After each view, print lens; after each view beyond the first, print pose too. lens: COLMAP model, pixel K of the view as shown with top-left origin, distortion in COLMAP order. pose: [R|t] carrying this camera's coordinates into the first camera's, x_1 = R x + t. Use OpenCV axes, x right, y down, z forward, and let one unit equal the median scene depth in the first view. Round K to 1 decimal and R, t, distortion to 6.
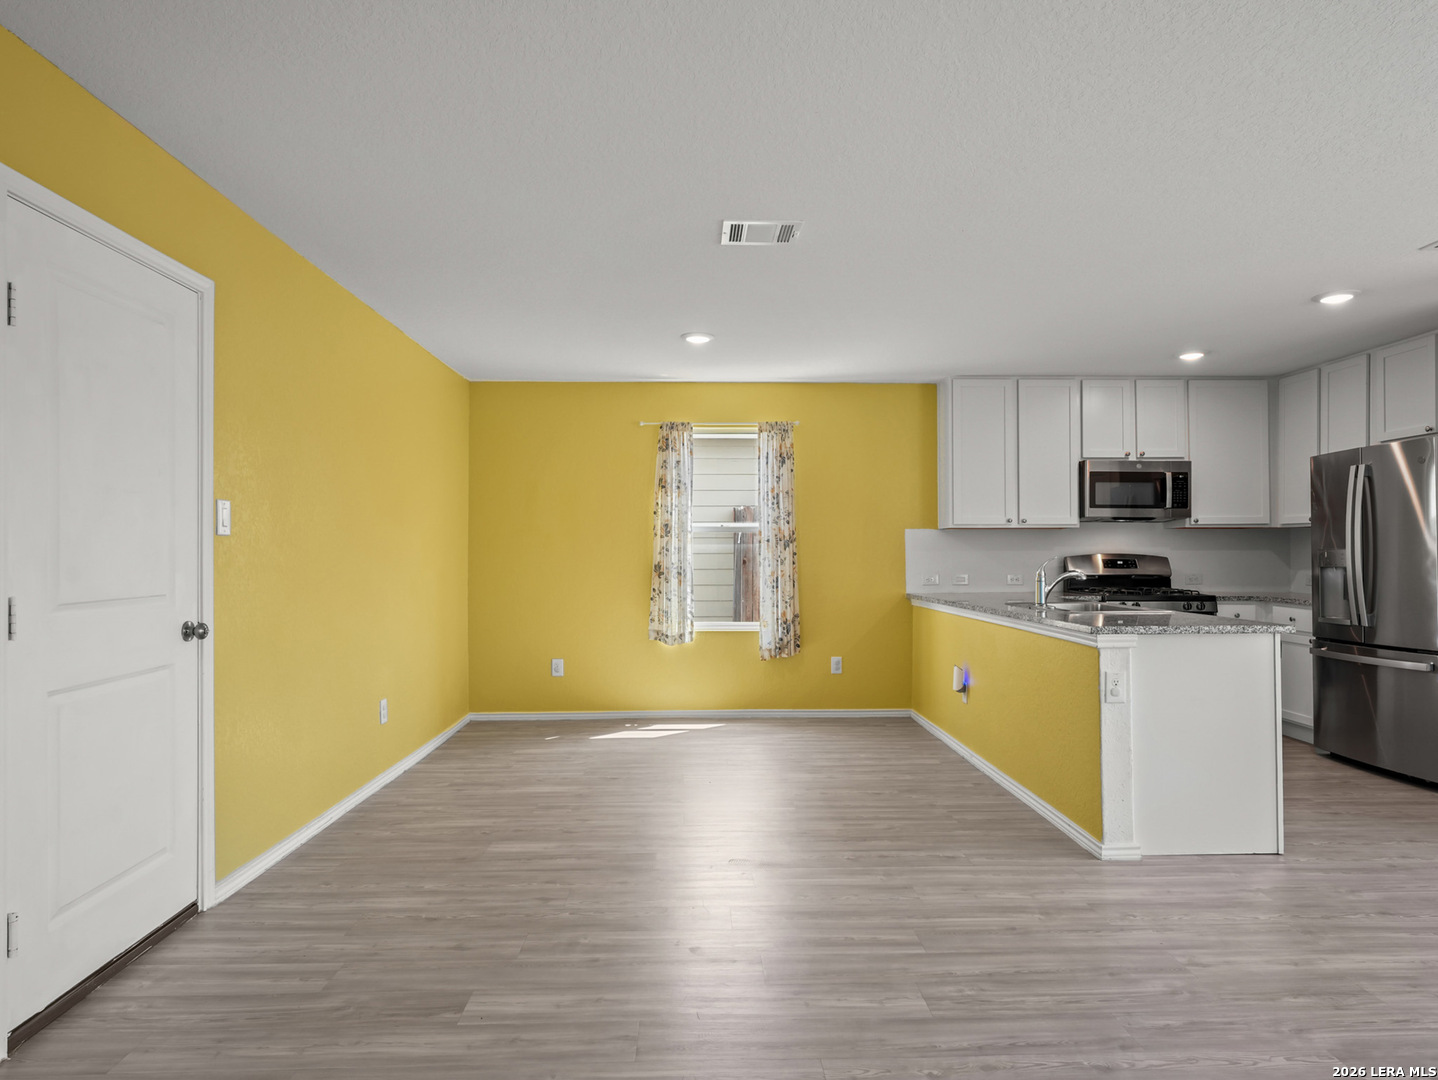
lens RADIAL K [[876.0, 0, 722.1], [0, 876.0, 543.6], [0, 0, 1]] dist [0.006853, -0.001652]
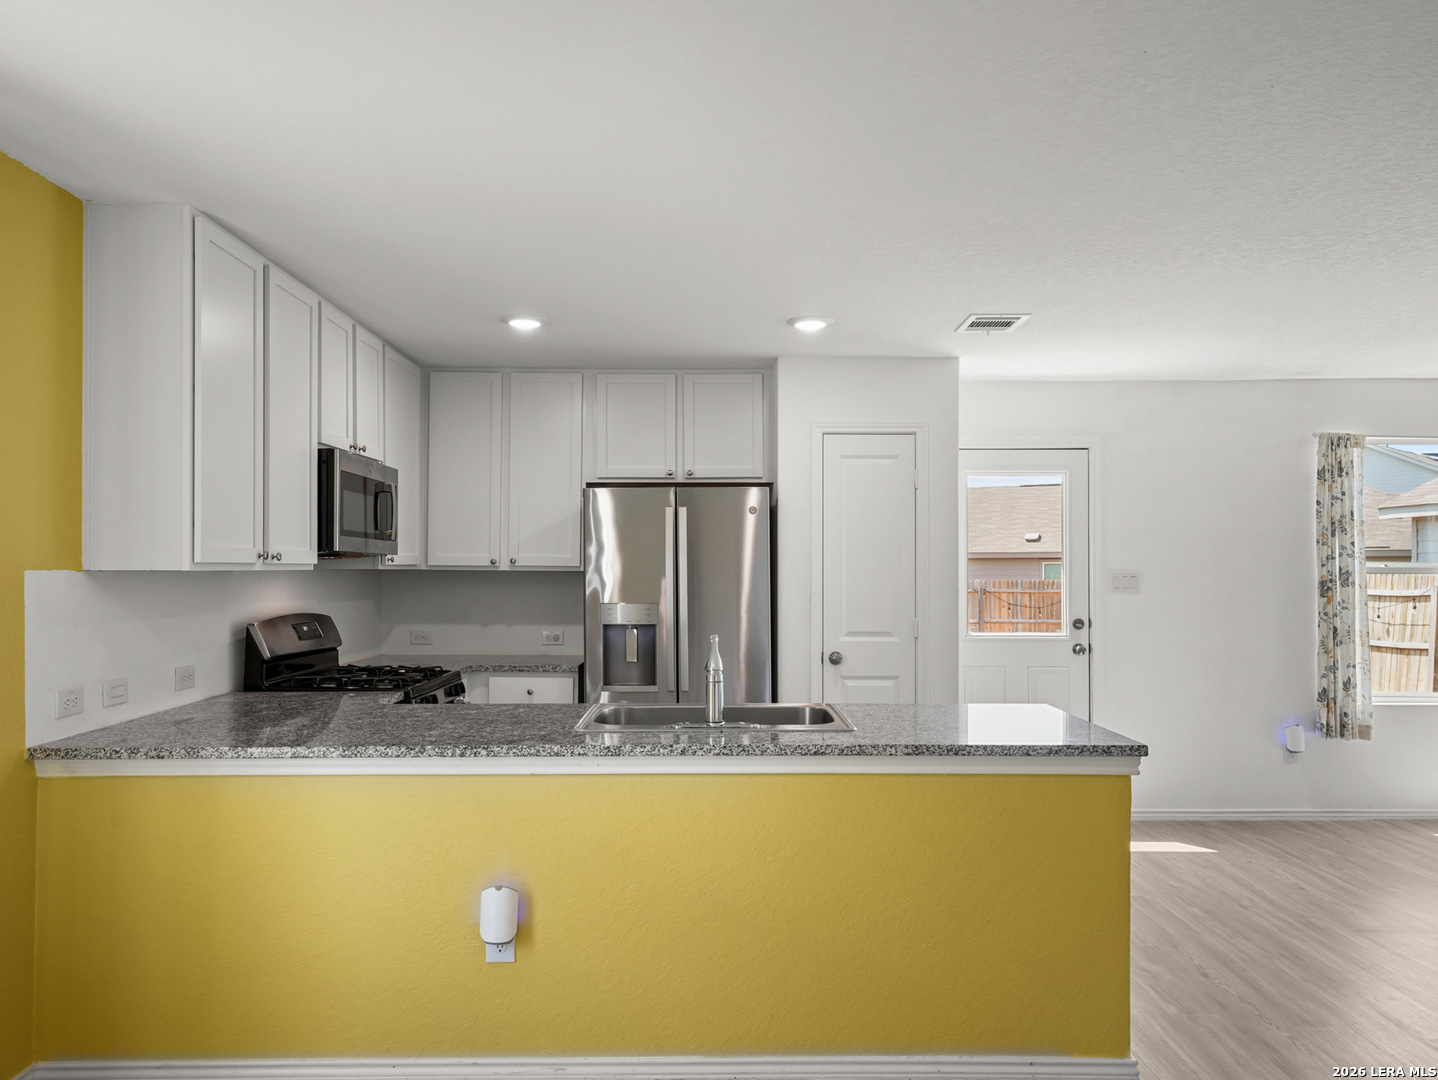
lens RADIAL K [[999.9, 0, 723.9], [0, 999.9, 558.1], [0, 0, 1]] dist [0.019141, 0.000732]
pose [[0.017395, 0.012632, 0.999769, -0.209815], [-0.013407, 0.999833, -0.012399, -0.021264], [-0.999759, -0.013188, 0.017562, 0.737852]]
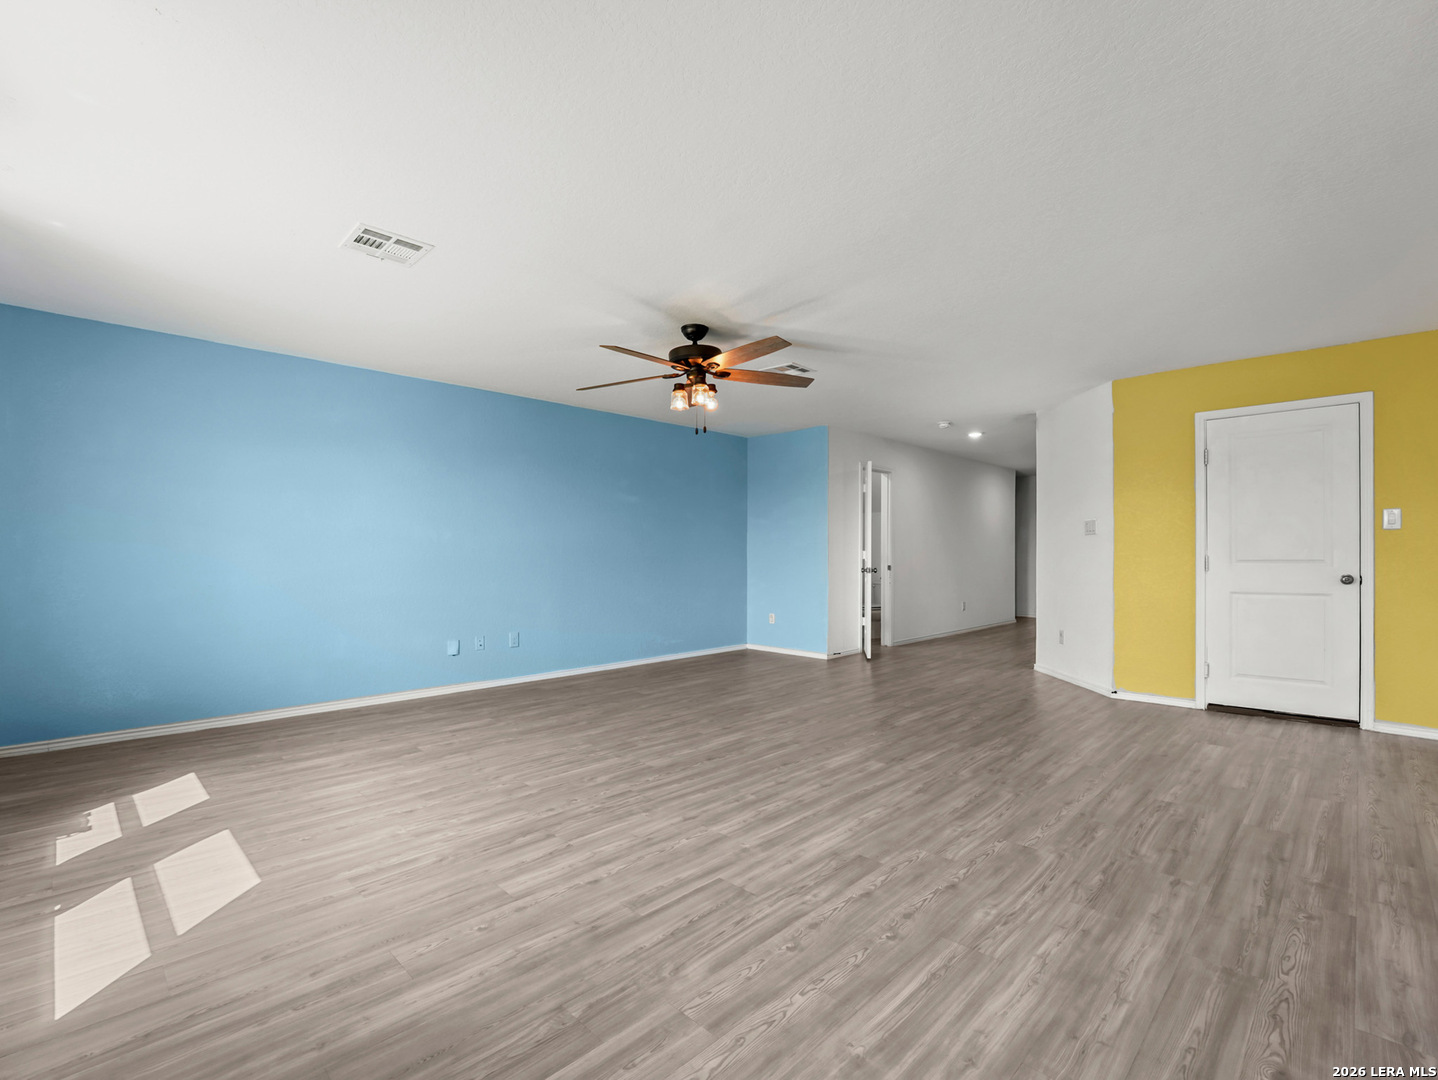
lens RADIAL K [[662.1, 0, 723.9], [0, 662.1, 559.5], [0, 0, 1]] dist [-0.027779, 0.002355]
pose [[-0.723184, 0.006920, -0.690620, 0.651460], [0.009448, 0.999955, 0.000127, 0.019474], [0.690590, -0.006433, -0.723217, 0.504627]]
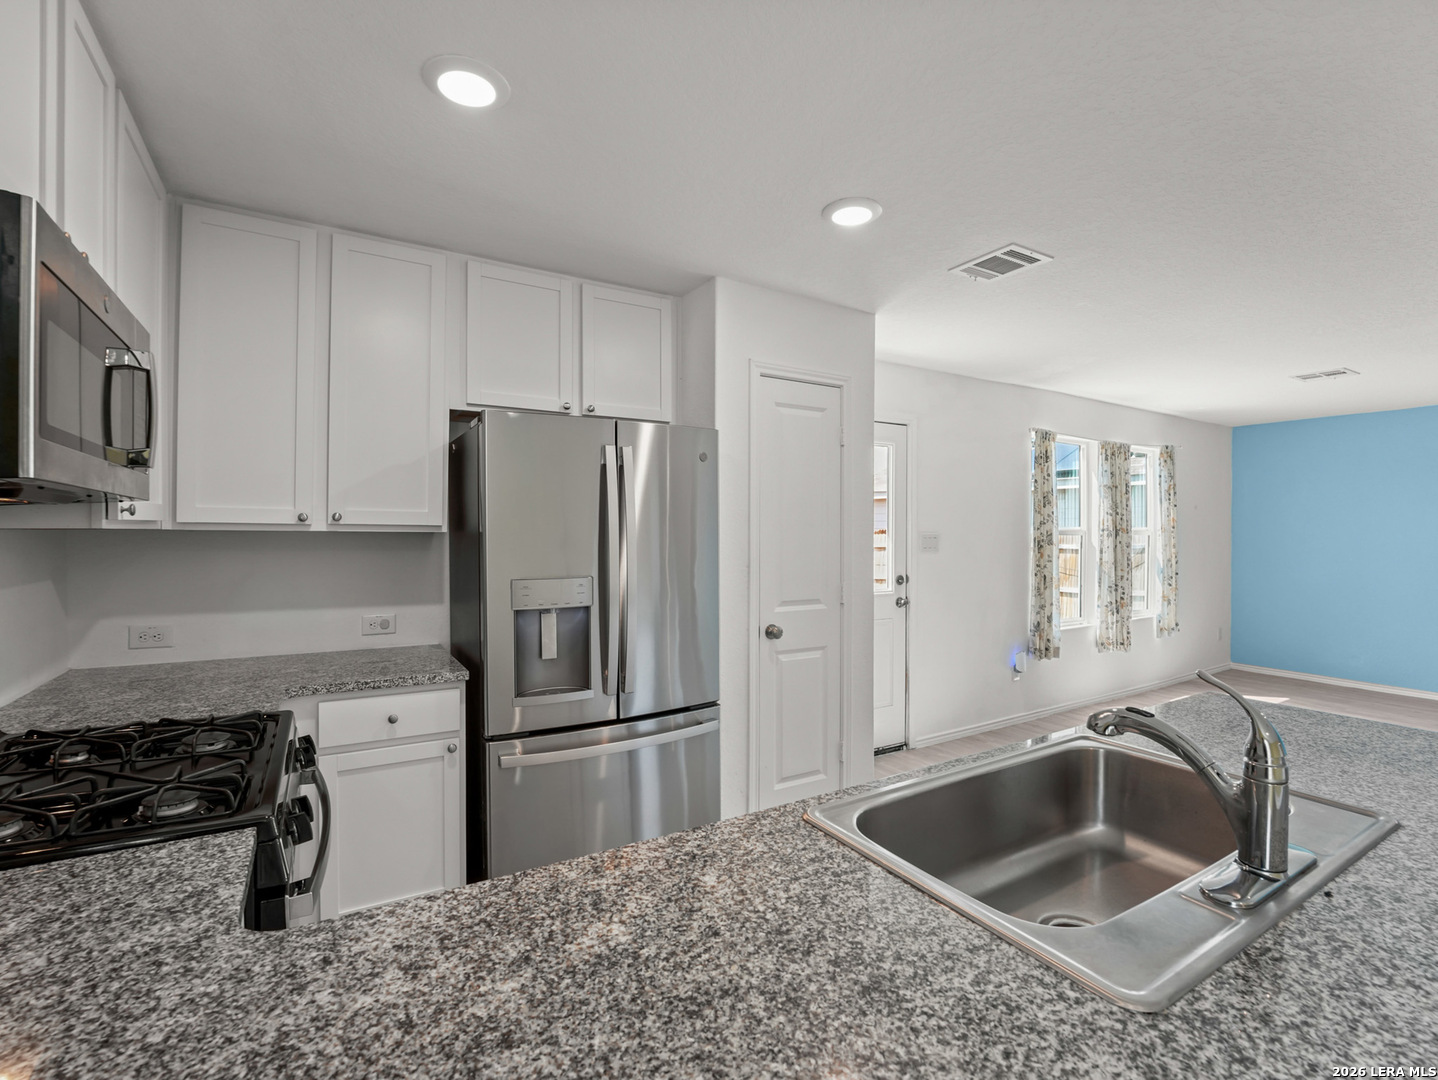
lens RADIAL K [[662.1, 0, 718.5], [0, 662.1, 537.1], [0, 0, 1]] dist [-0.027779, 0.002355]
pose [[-0.489680, -0.008637, 0.871860, 0.209917], [-0.014406, 0.999895, 0.001814, -0.019326], [-0.871783, -0.011672, -0.489752, 0.926055]]
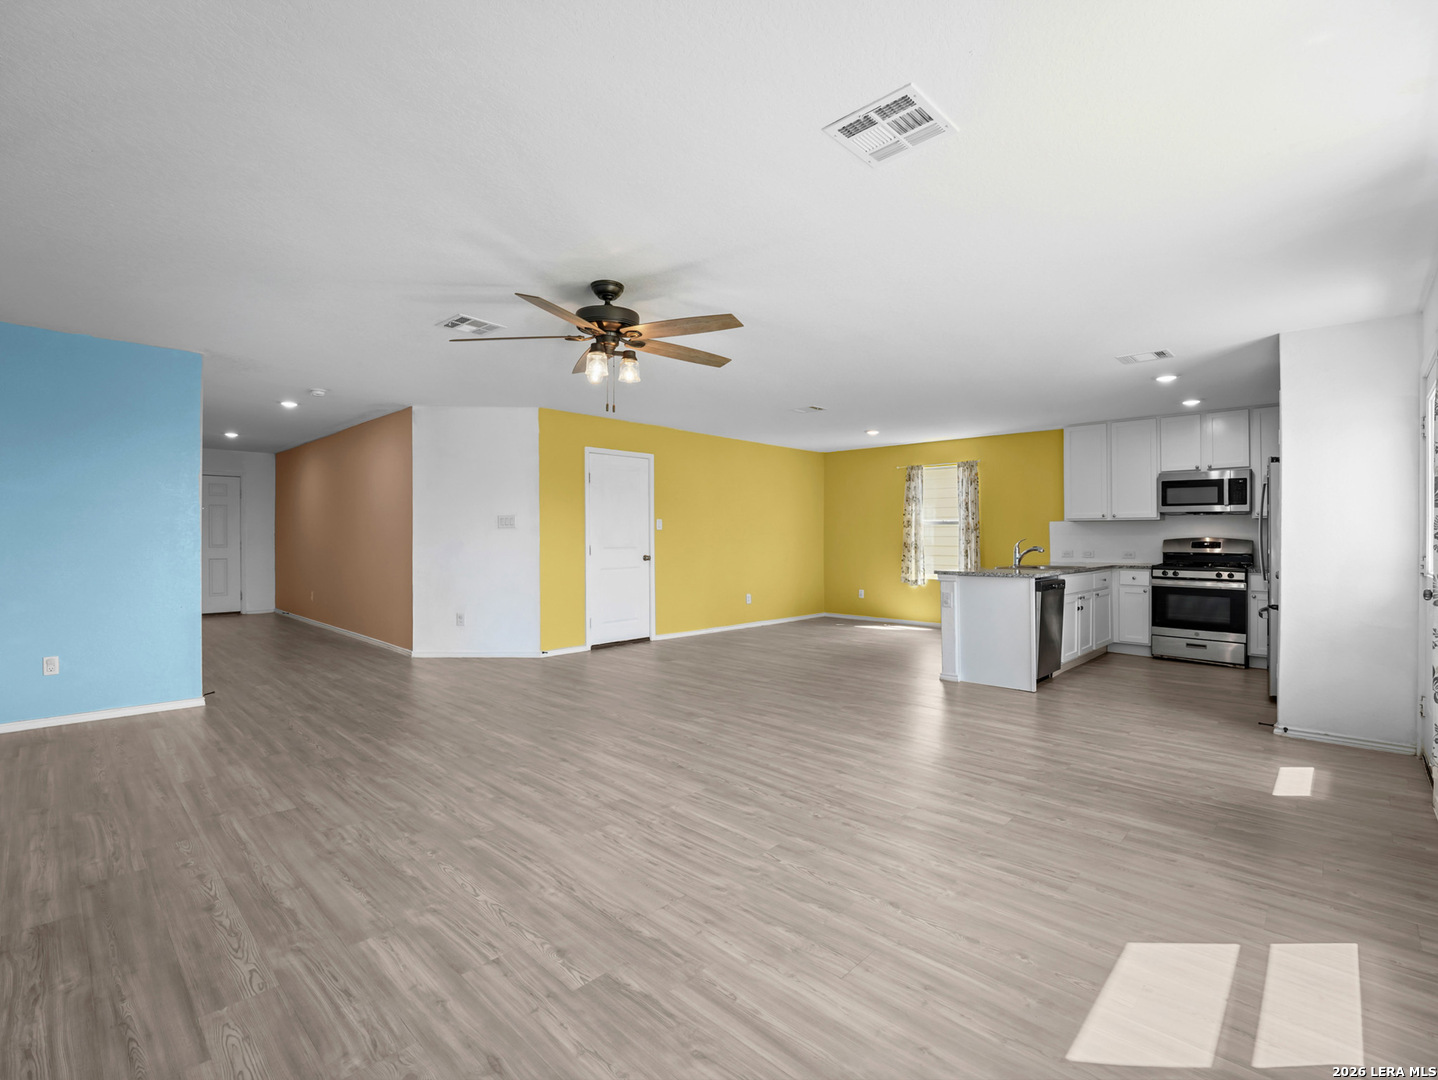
lens RADIAL K [[662.1, 0, 707.4], [0, 662.1, 527.5], [0, 0, 1]] dist [-0.027779, 0.002355]
pose [[0.689996, -0.006859, -0.723781, 0.677339], [0.004584, 0.999976, -0.005107, -0.002618], [0.723799, 0.000206, 0.690011, -0.291280]]
